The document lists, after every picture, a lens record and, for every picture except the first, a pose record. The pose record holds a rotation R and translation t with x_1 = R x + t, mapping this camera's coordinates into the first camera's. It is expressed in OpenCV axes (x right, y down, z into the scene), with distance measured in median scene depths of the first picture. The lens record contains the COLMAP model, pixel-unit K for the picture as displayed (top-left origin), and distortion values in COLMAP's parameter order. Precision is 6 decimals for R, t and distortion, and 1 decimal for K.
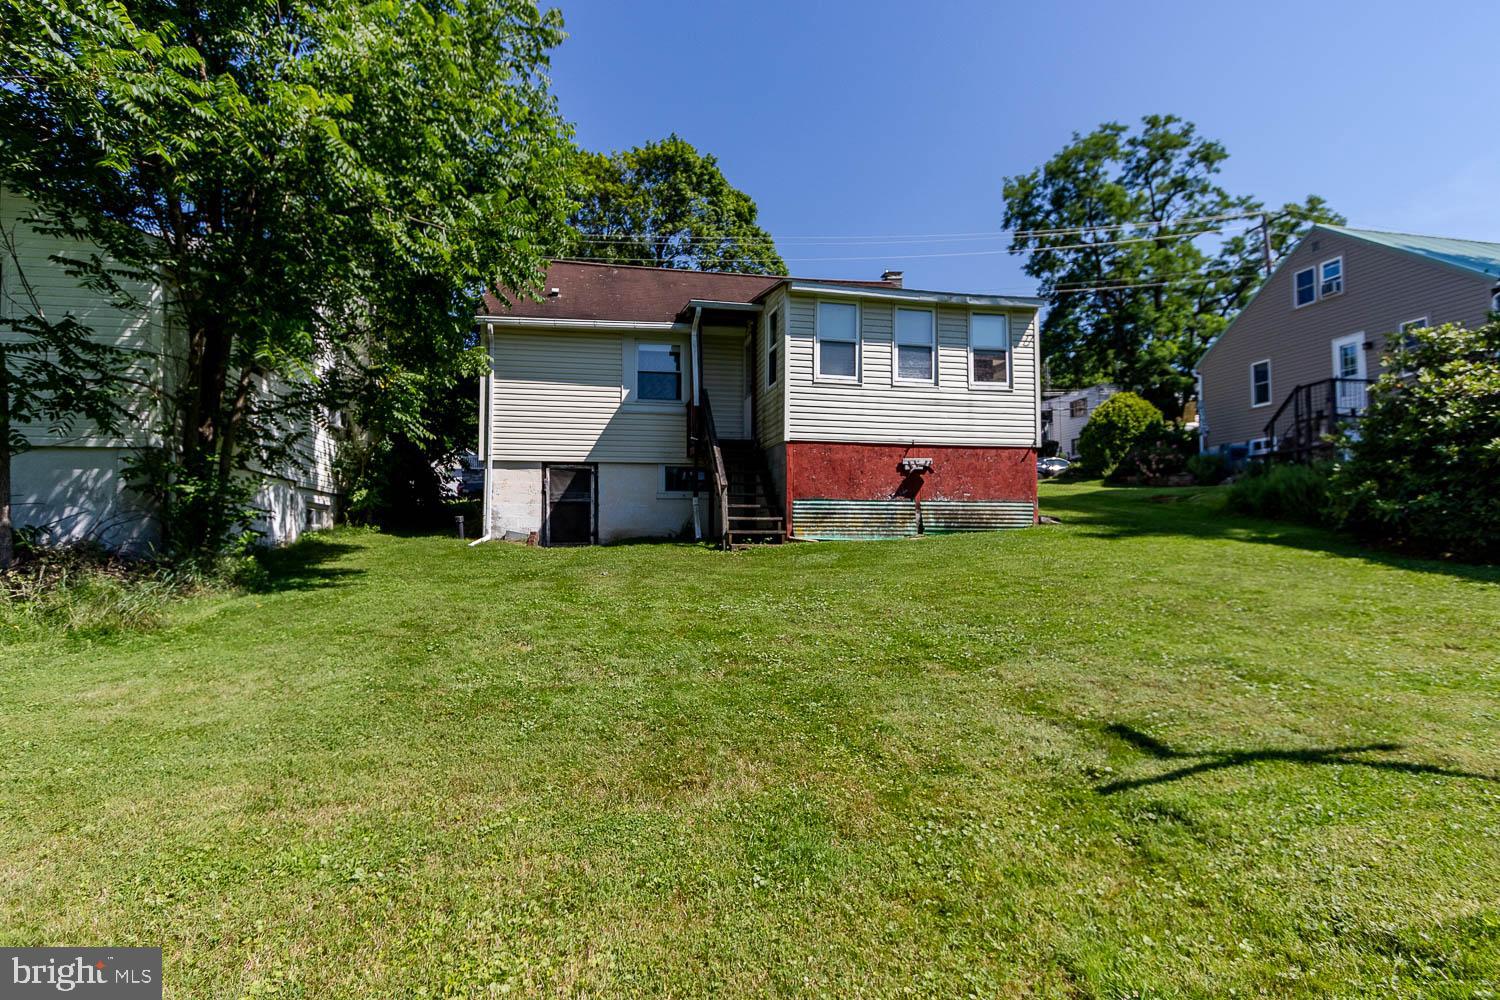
lens RADIAL K [[804.8, 0, 753.6], [0, 804.8, 508.4], [0, 0, 1]] dist [-0.000936, 0.000022]
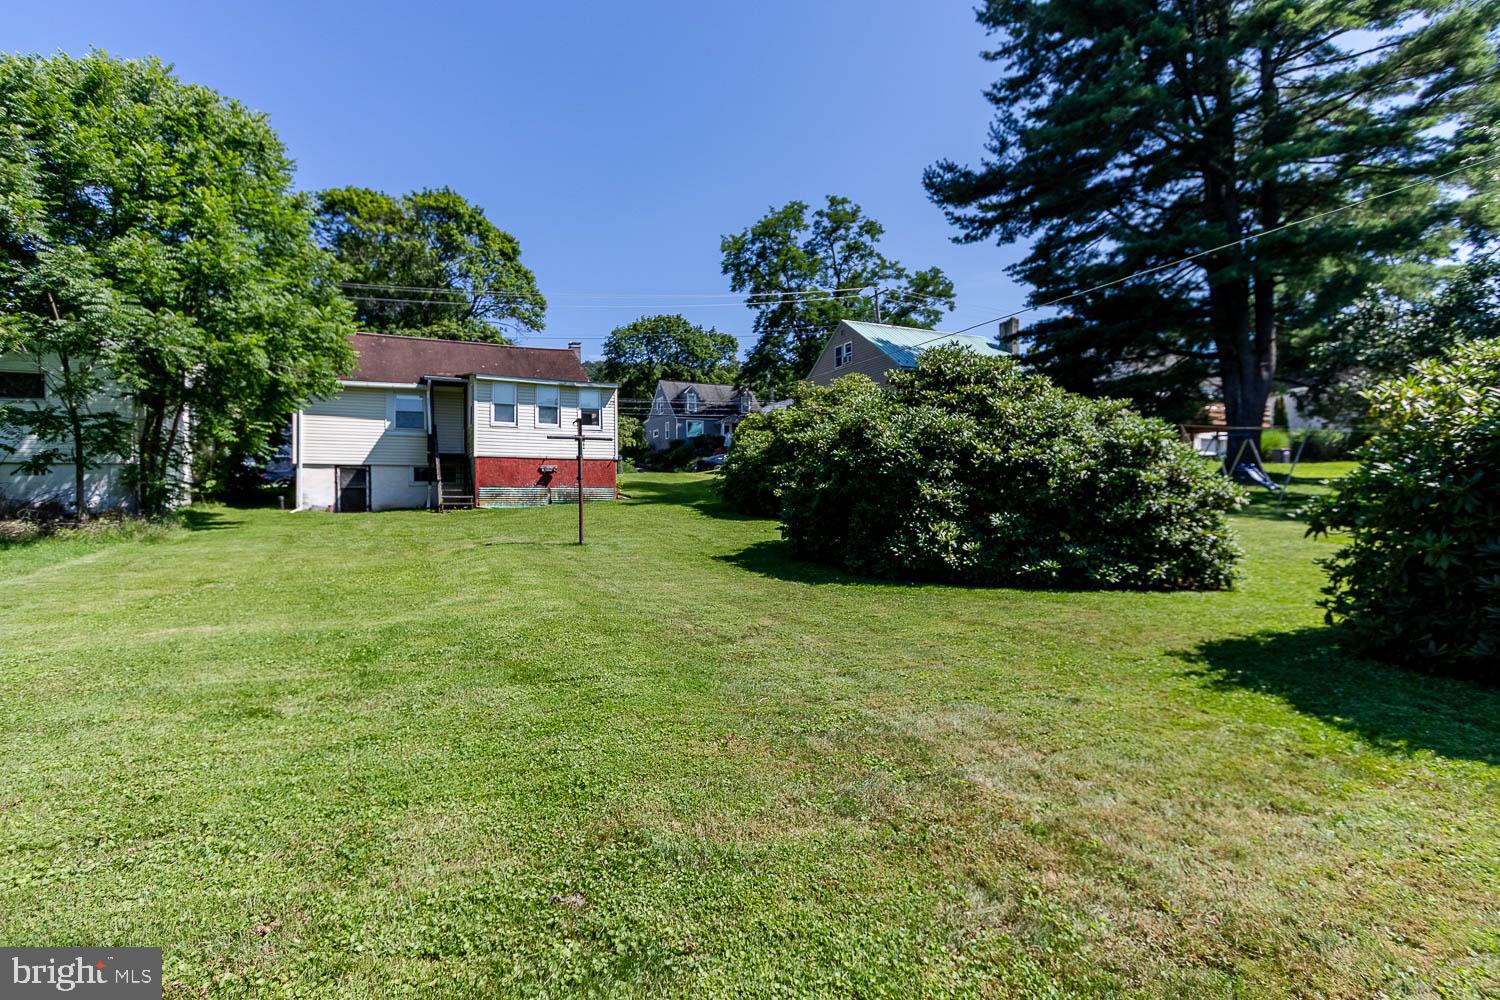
lens RADIAL K [[818.5, 0, 788.1], [0, 818.5, 505.8], [0, 0, 1]] dist [-0.003347, 0.000068]
pose [[0.967952, -0.006785, 0.251042, 0.228129], [0.001267, 0.999754, 0.022137, -0.006700], [-0.251131, -0.021109, 0.967723, -0.906002]]
